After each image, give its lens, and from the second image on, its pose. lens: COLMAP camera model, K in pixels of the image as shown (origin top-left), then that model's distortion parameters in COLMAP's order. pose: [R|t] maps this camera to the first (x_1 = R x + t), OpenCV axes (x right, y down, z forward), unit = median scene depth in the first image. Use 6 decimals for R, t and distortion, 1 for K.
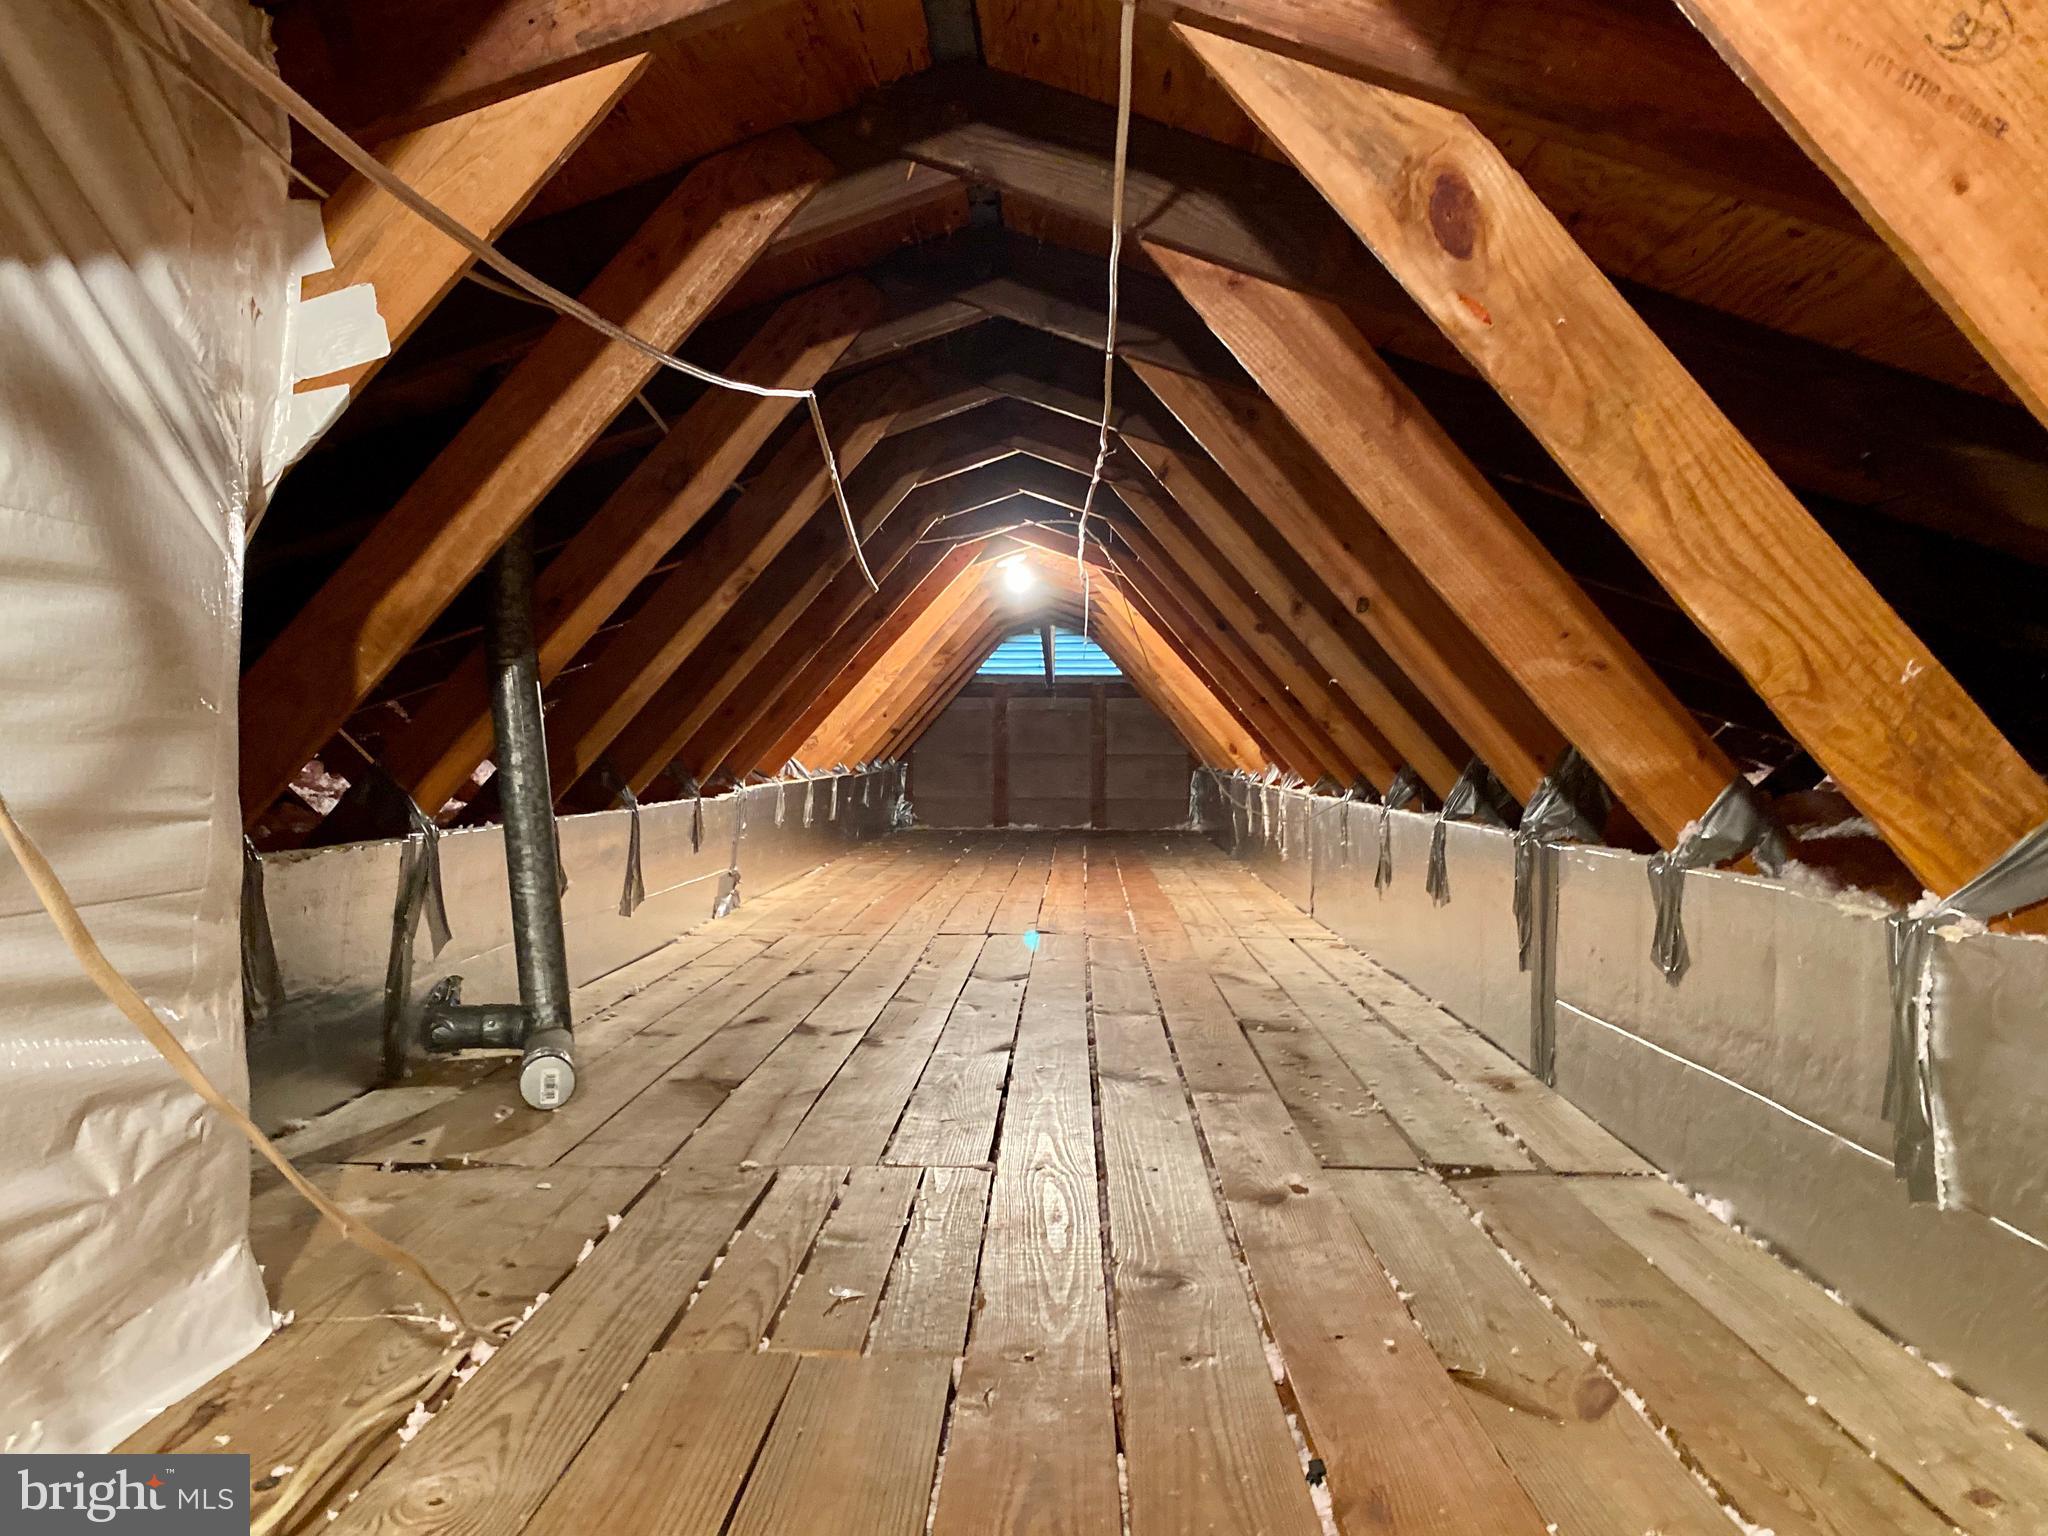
lens RADIAL K [[1560.2, 0, 1030.1], [0, 1560.2, 756.9], [0, 0, 1]] dist [0.012954, -0.020862]
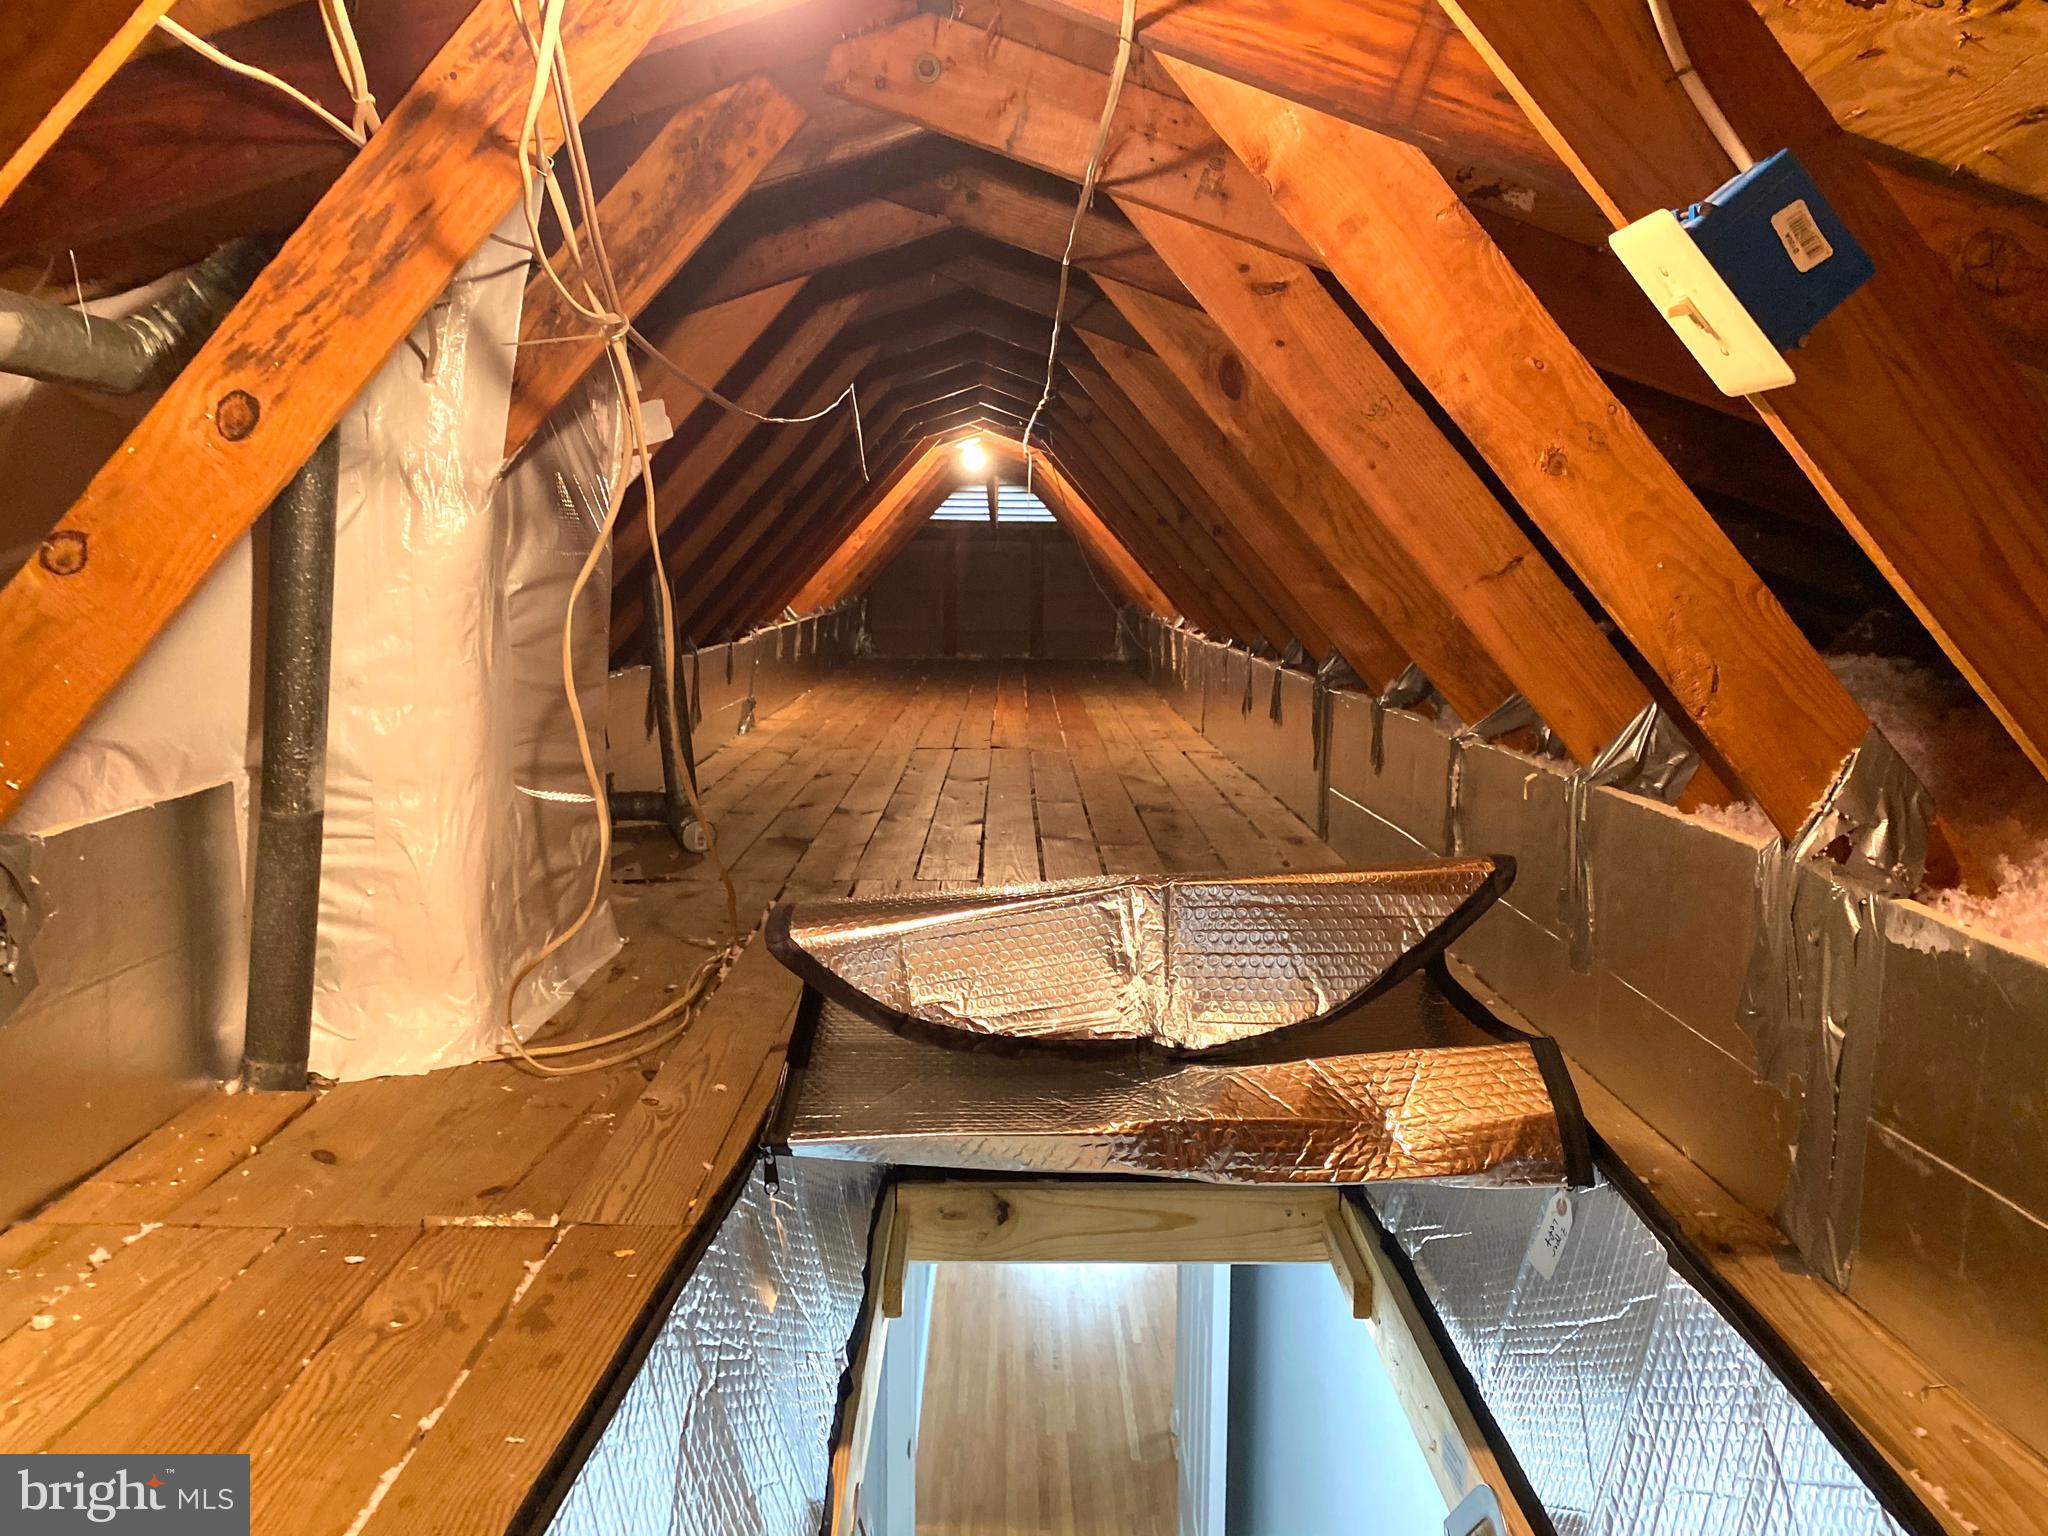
lens RADIAL K [[1560.2, 0, 1022.3], [0, 1560.2, 764.2], [0, 0, 1]] dist [0.012954, -0.020862]
pose [[0.999286, 0.001633, 0.037754, -0.027449], [-0.006186, 0.992658, 0.120794, -0.045165], [-0.037280, -0.120941, 0.991959, -0.435008]]
